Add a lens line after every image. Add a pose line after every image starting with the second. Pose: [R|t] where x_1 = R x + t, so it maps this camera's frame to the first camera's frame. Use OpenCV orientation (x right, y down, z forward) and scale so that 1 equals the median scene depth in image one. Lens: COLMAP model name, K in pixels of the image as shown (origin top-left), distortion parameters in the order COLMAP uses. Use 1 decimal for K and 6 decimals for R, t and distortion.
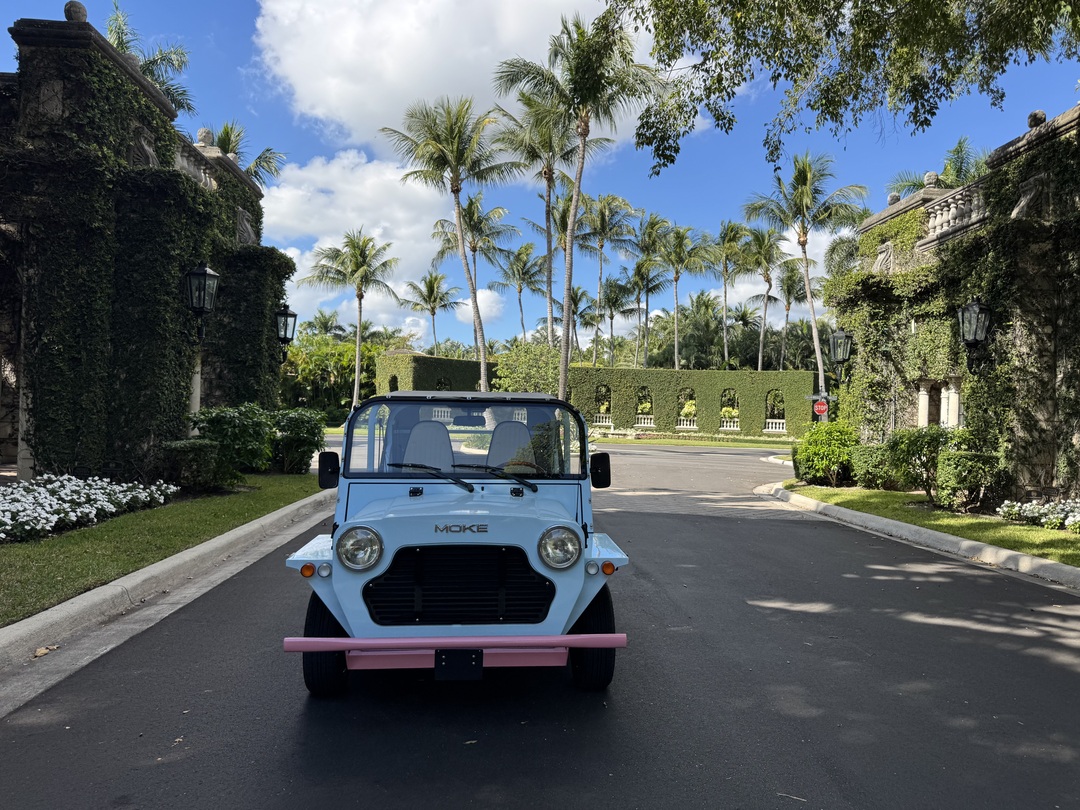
lens RADIAL K [[743.3, 0, 540.2], [0, 743.3, 446.1], [0, 0, 1]] dist [-0.001533, -0.008330]
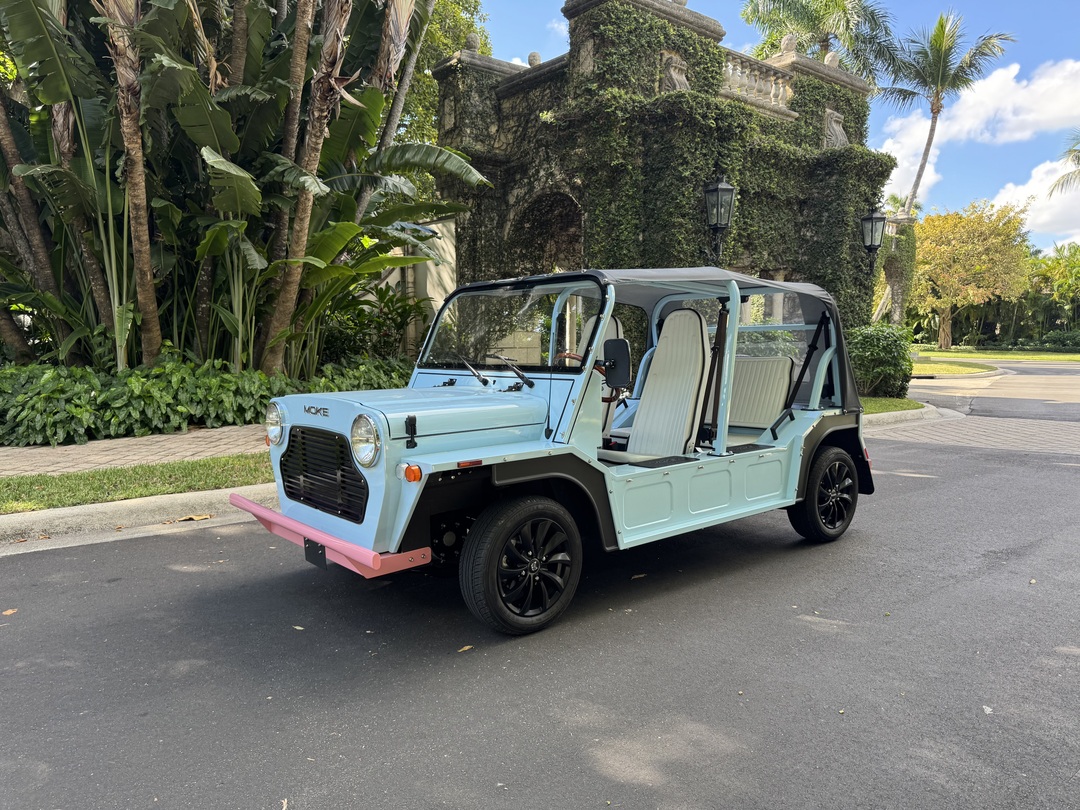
lens RADIAL K [[743.3, 0, 540.2], [0, 743.3, 446.1], [0, 0, 1]] dist [-0.001533, -0.008330]
pose [[0.589085, 0.086348, -0.803444, 0.261832], [-0.010707, 0.995021, 0.099087, 0.017898], [0.808000, -0.049768, 0.587077, 0.212877]]
